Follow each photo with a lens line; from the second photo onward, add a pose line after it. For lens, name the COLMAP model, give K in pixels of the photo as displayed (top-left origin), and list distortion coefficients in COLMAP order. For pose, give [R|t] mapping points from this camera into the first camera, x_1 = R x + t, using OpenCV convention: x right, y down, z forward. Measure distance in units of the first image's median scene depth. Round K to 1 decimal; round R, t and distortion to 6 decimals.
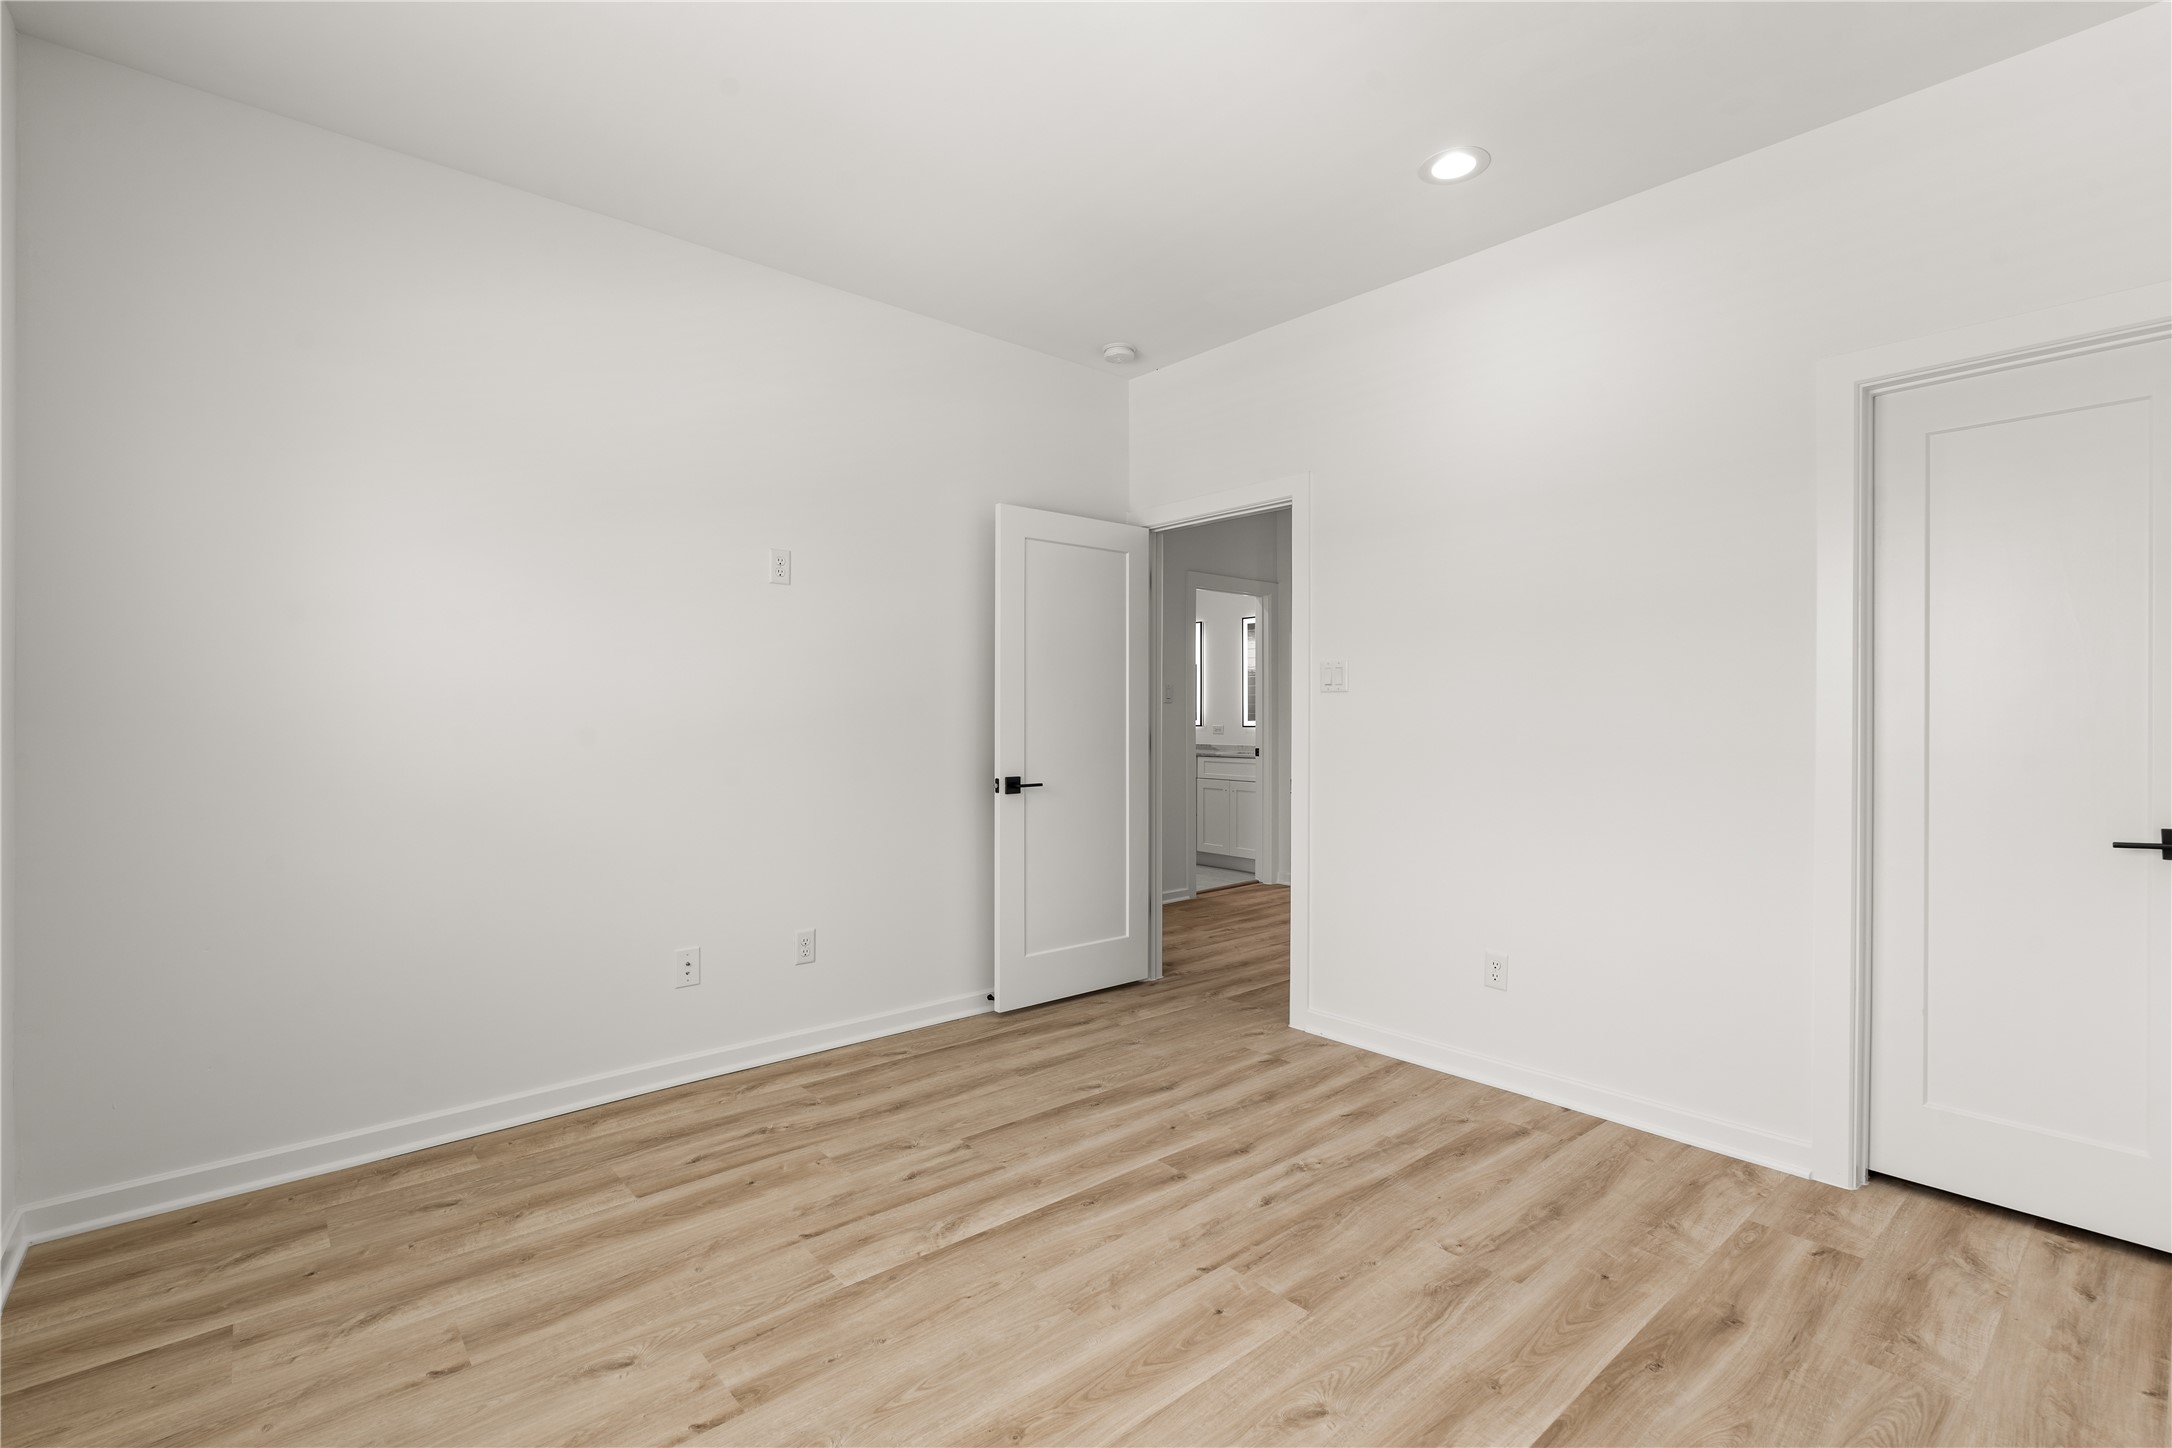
lens RADIAL K [[998.9, 0, 1086.0], [0, 998.9, 724.0], [0, 0, 1]] dist [0.001596, 0.000390]
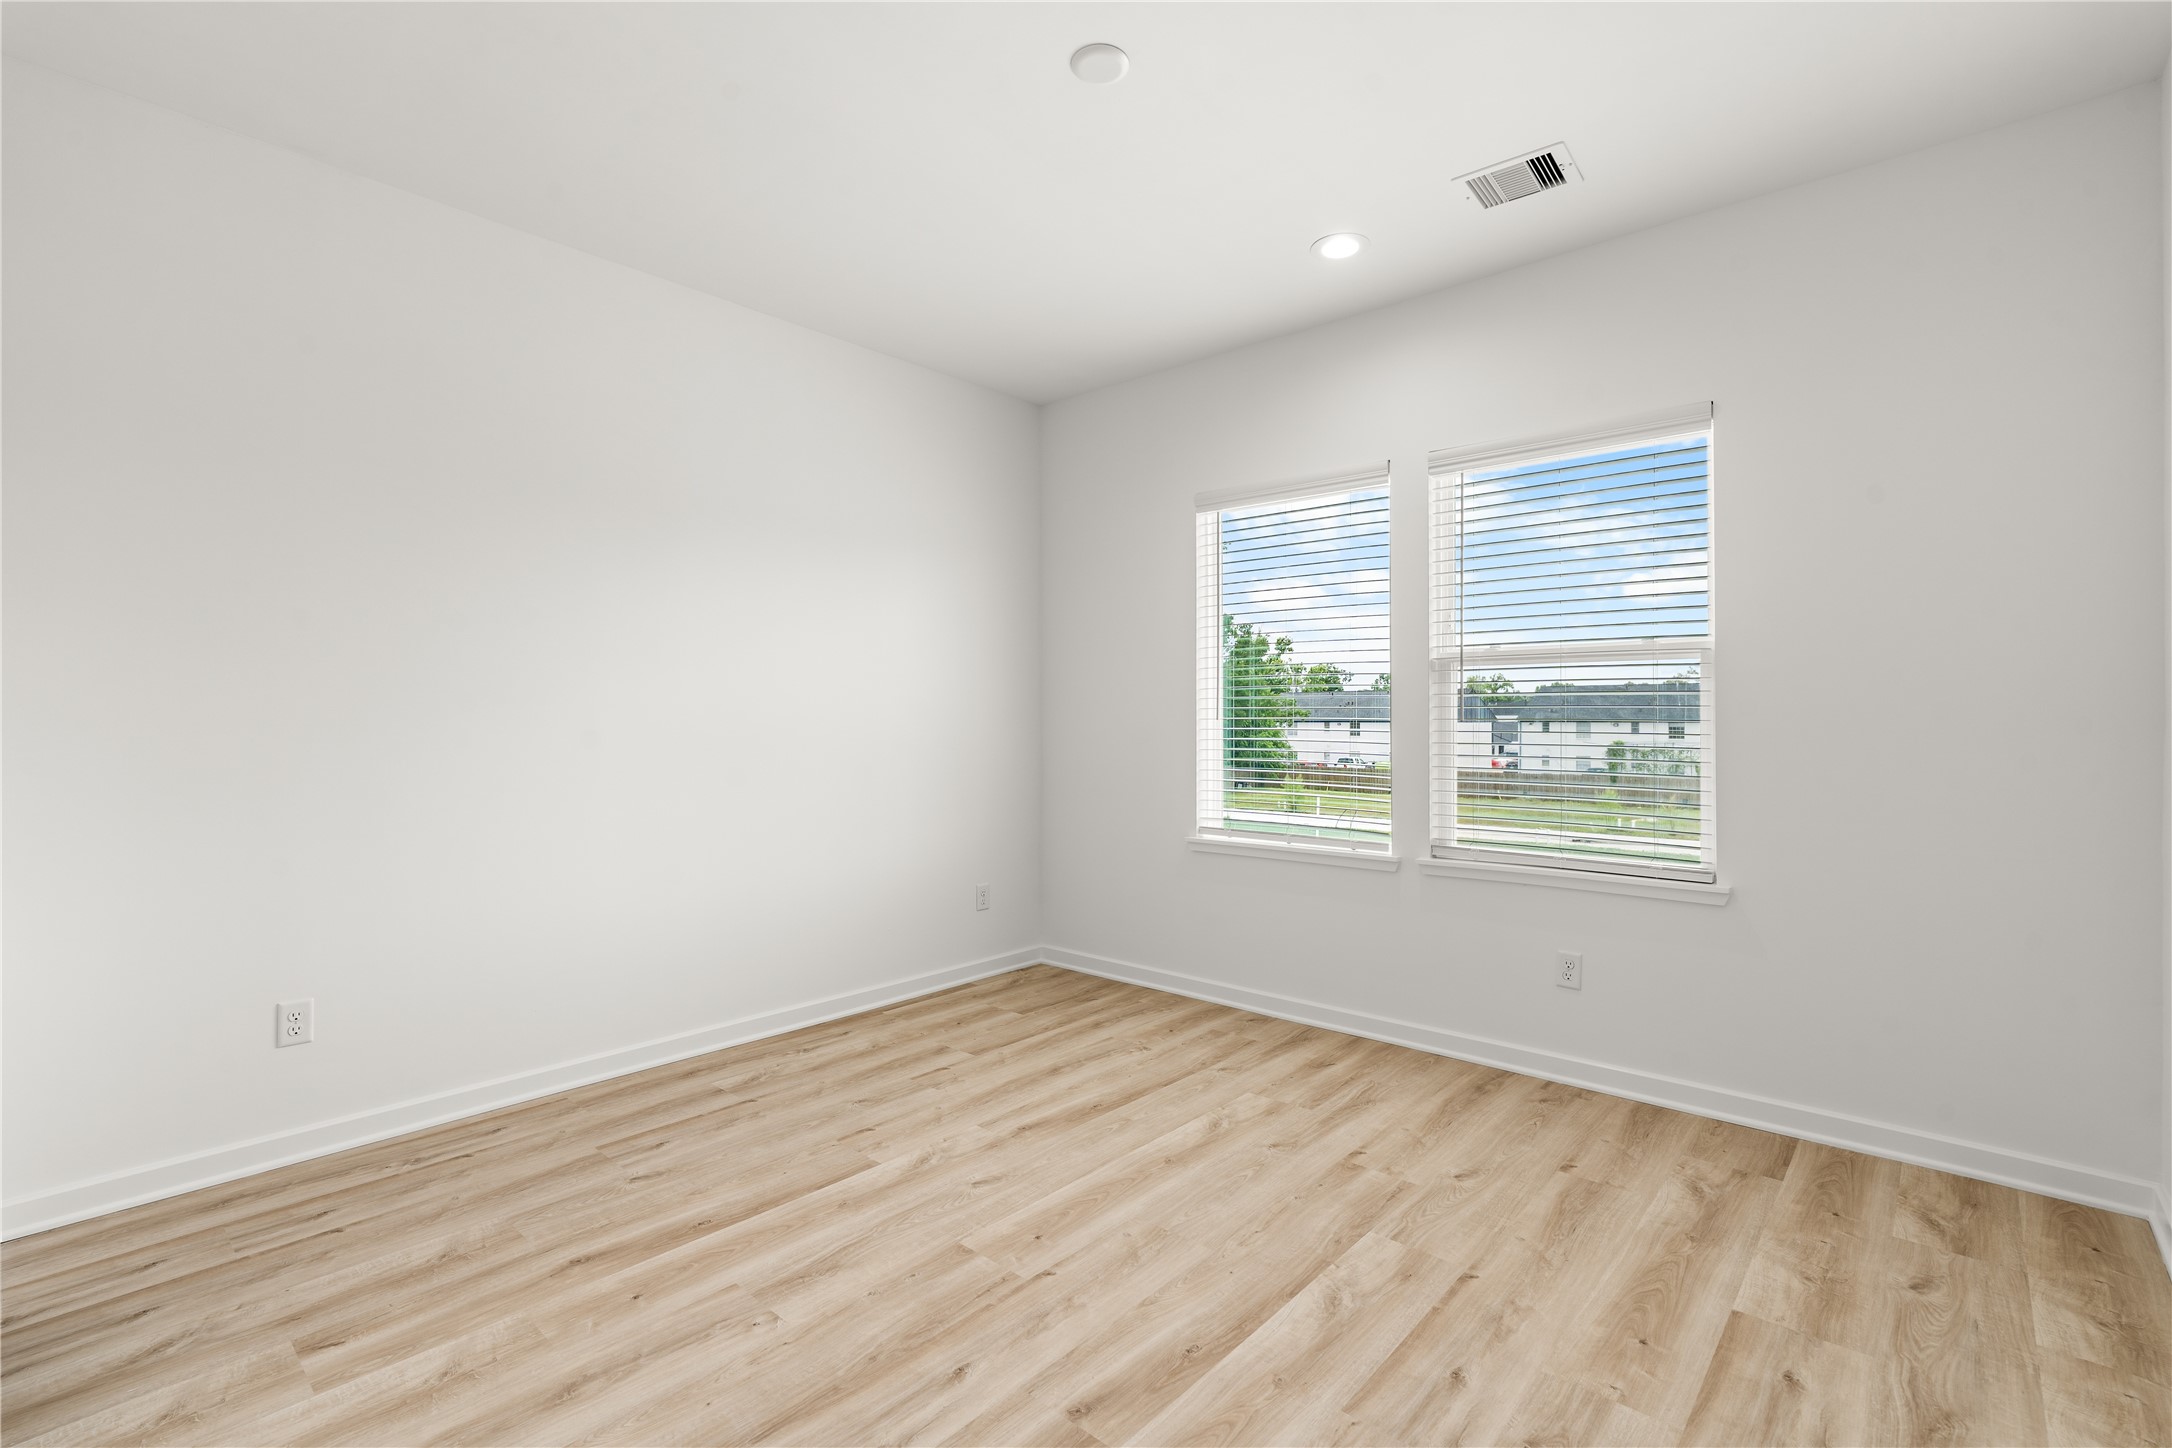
lens RADIAL K [[977.5, 0, 1084.0], [0, 977.5, 716.6], [0, 0, 1]] dist [-0.010741, 0.004579]
pose [[-0.992538, -0.003934, -0.121869, 0.201536], [-0.004336, 0.999986, 0.003029, -0.013149], [0.121856, 0.003535, -0.992542, 1.945325]]
